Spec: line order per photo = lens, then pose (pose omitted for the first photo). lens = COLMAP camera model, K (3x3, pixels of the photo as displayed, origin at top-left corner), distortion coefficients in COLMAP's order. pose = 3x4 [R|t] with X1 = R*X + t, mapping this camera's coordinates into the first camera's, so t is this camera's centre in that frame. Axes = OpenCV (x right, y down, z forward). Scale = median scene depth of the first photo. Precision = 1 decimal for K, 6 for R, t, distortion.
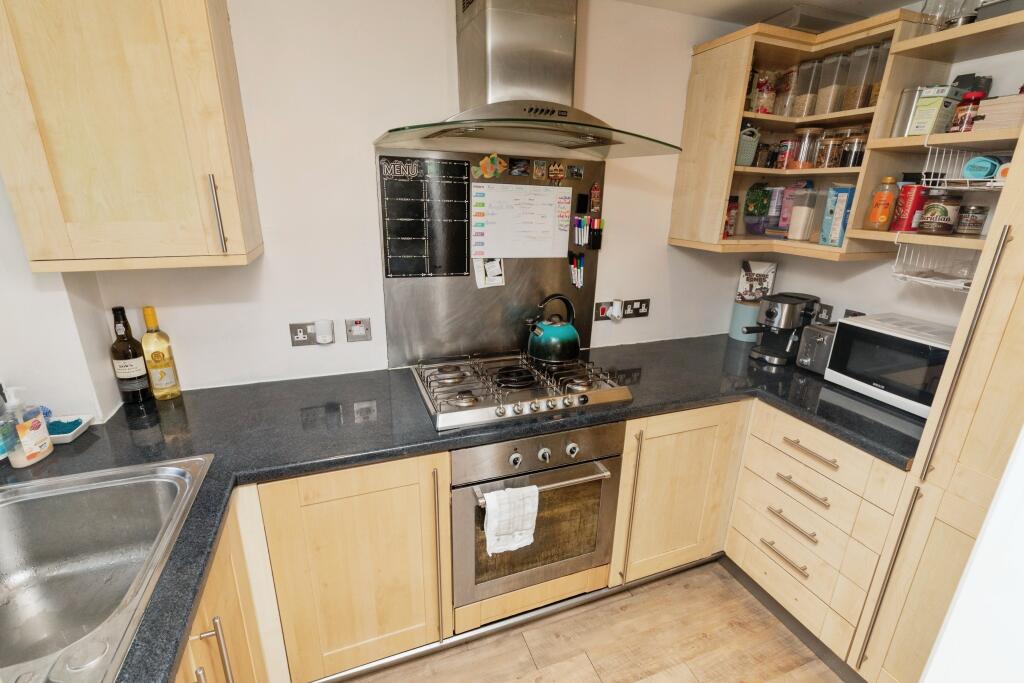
lens RADIAL K [[457.7, 0, 512.0], [0, 457.7, 341.5], [0, 0, 1]] dist [0.000057, -0.000156]
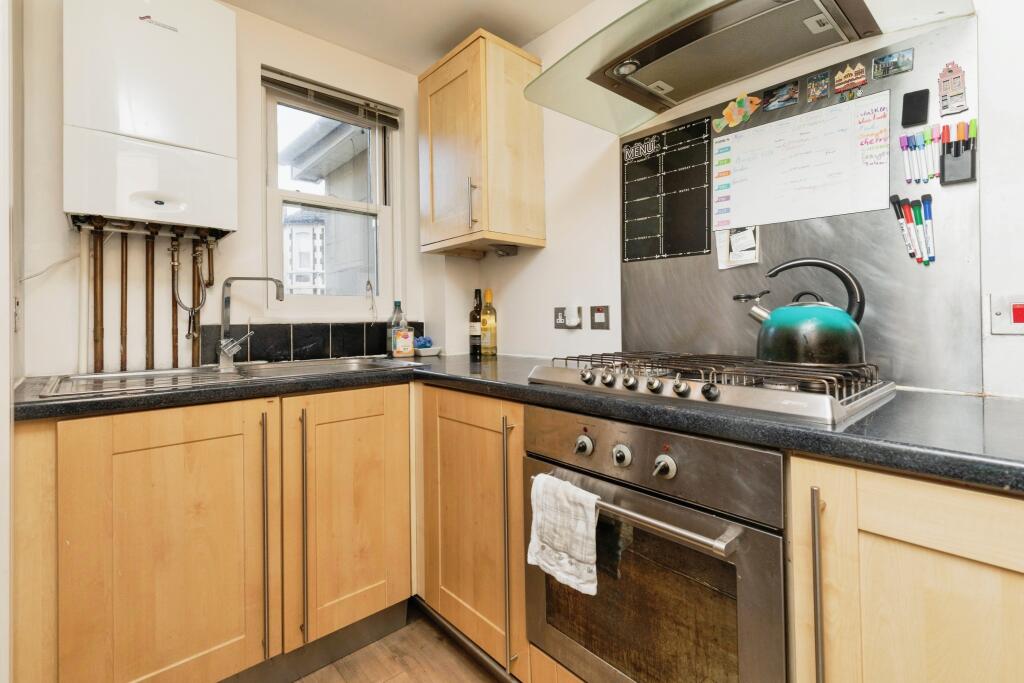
lens RADIAL K [[472.6, 0, 511.6], [0, 472.6, 317.6], [0, 0, 1]] dist [0.000374, 0.000326]
pose [[0.343422, -0.032352, -0.938624, 0.567368], [-0.272719, 0.952908, -0.132626, 0.165360], [0.898713, 0.301527, 0.318427, 0.503689]]
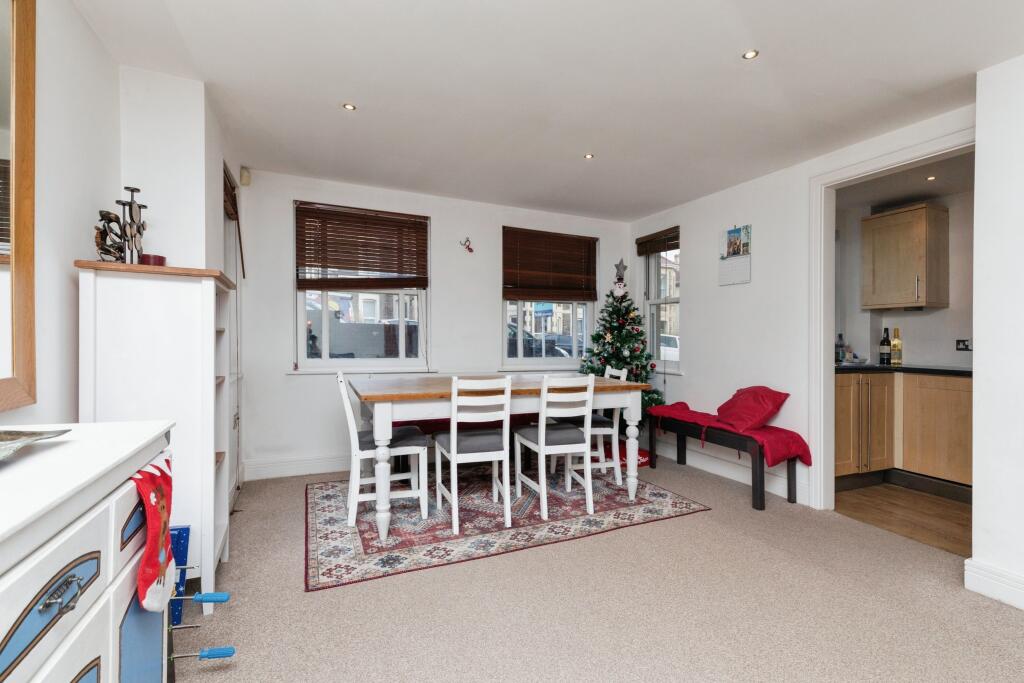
lens RADIAL K [[457.7, 0, 512.0], [0, 457.7, 341.5], [0, 0, 1]] dist [0.000057, -0.000156]
pose [[0.030557, -0.020571, -0.999321, 1.579748], [-0.327294, 0.944464, -0.029450, 0.702928], [0.944428, 0.327972, 0.022128, -1.024475]]
